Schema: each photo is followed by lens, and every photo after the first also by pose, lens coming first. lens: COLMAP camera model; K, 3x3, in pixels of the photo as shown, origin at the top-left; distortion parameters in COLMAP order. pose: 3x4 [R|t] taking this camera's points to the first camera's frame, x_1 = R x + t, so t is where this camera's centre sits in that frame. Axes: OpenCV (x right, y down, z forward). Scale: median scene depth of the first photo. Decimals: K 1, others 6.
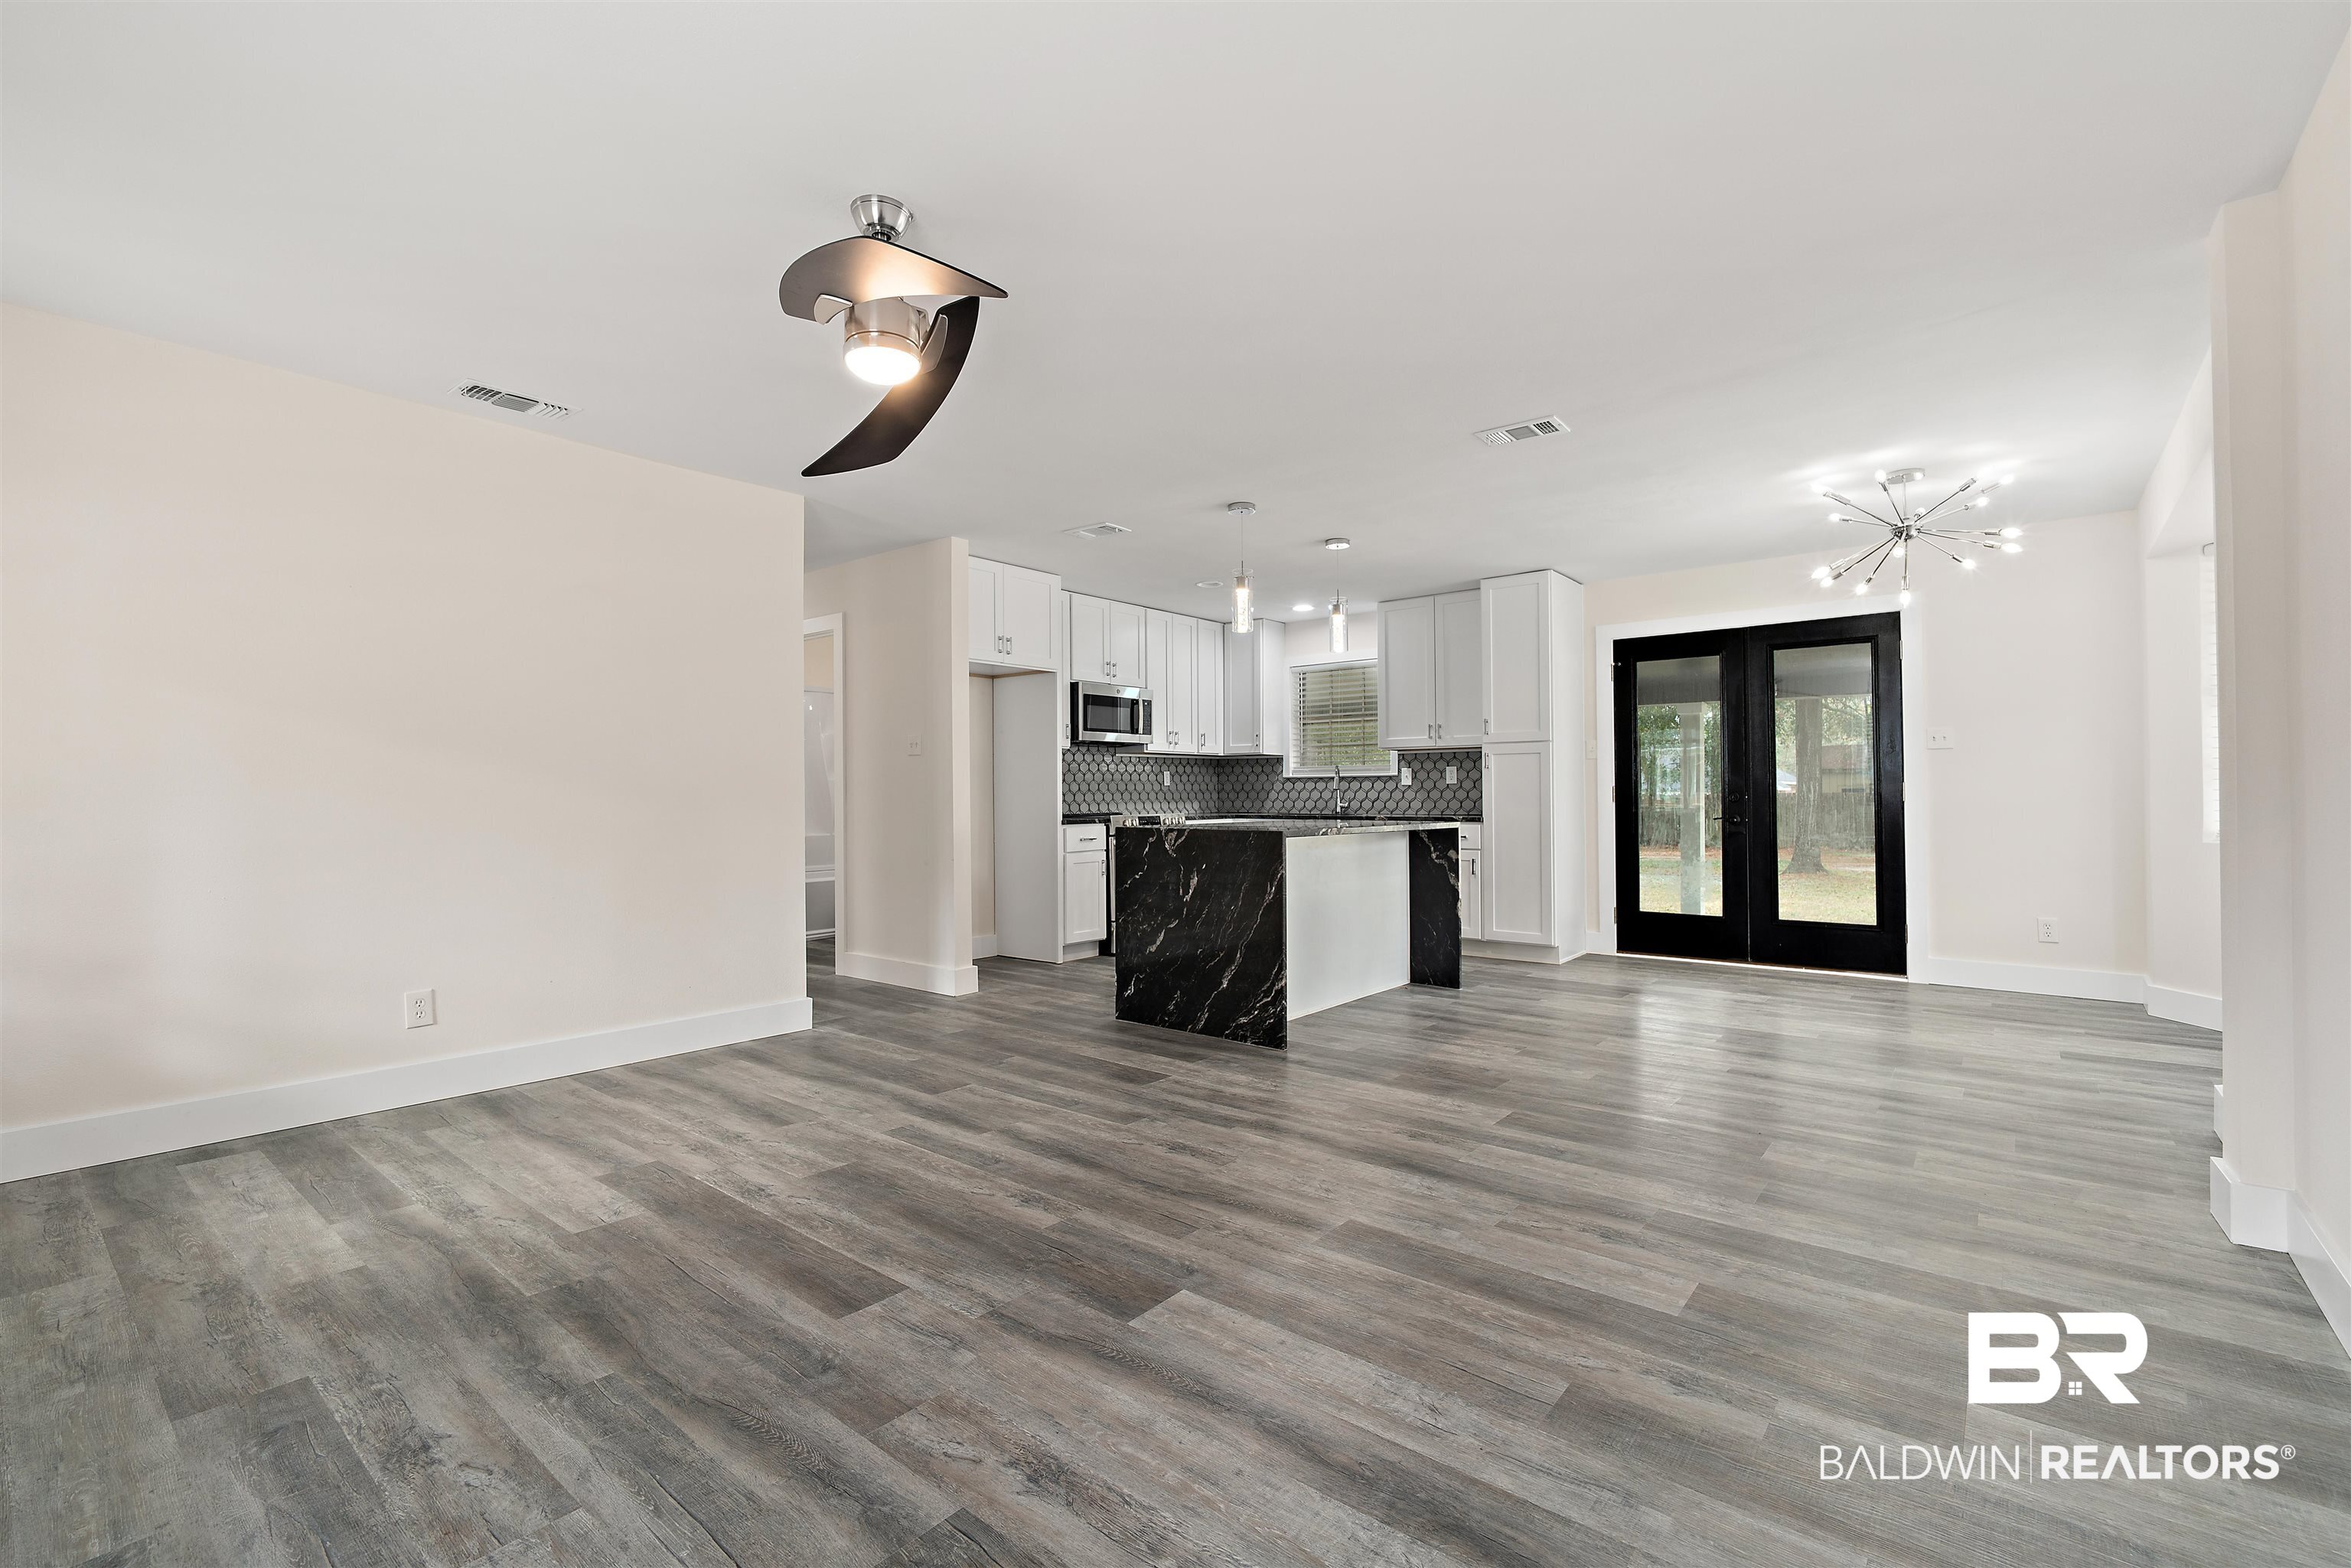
lens RADIAL K [[1021.8, 0, 1188.5], [0, 1021.8, 785.7], [0, 0, 1]] dist [-0.002560, -0.000867]
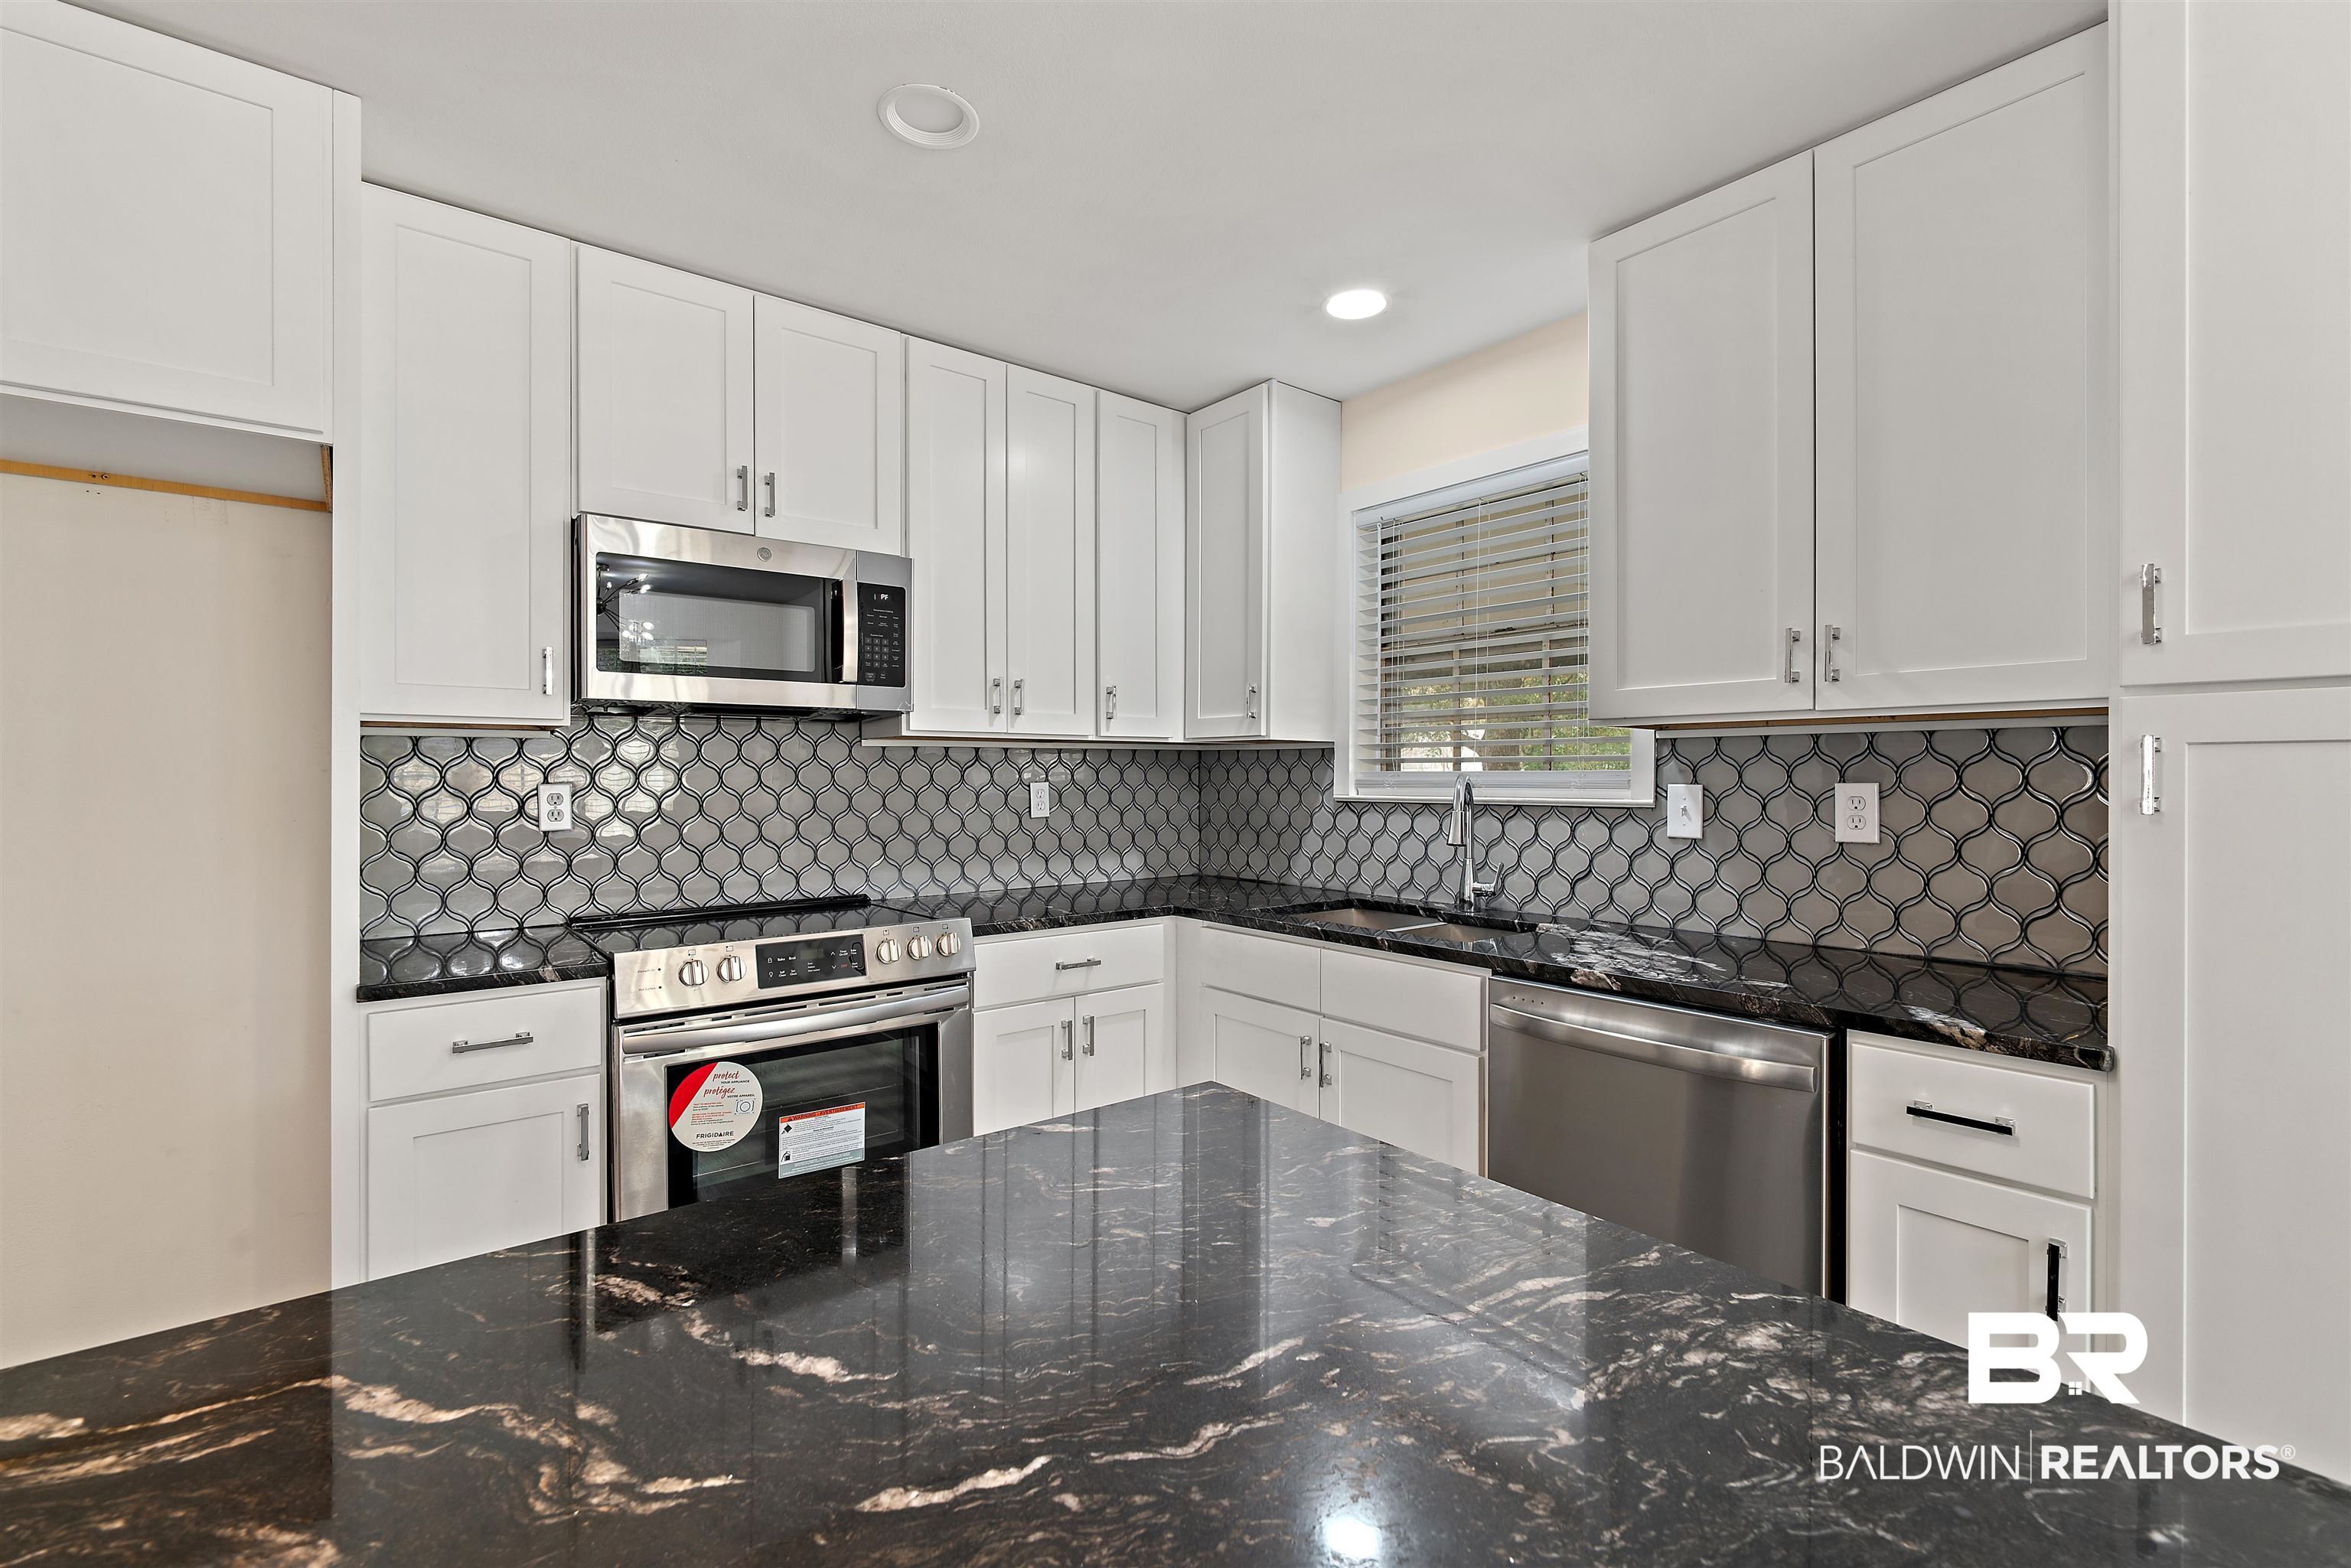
lens RADIAL K [[1021.8, 0, 1177.0], [0, 1021.8, 780.0], [0, 0, 1]] dist [-0.002560, -0.000867]
pose [[0.977191, 0.006987, -0.212249, 0.123666], [-0.004479, 0.999914, 0.012297, -0.021068], [0.212316, -0.011066, 0.977138, 0.641291]]
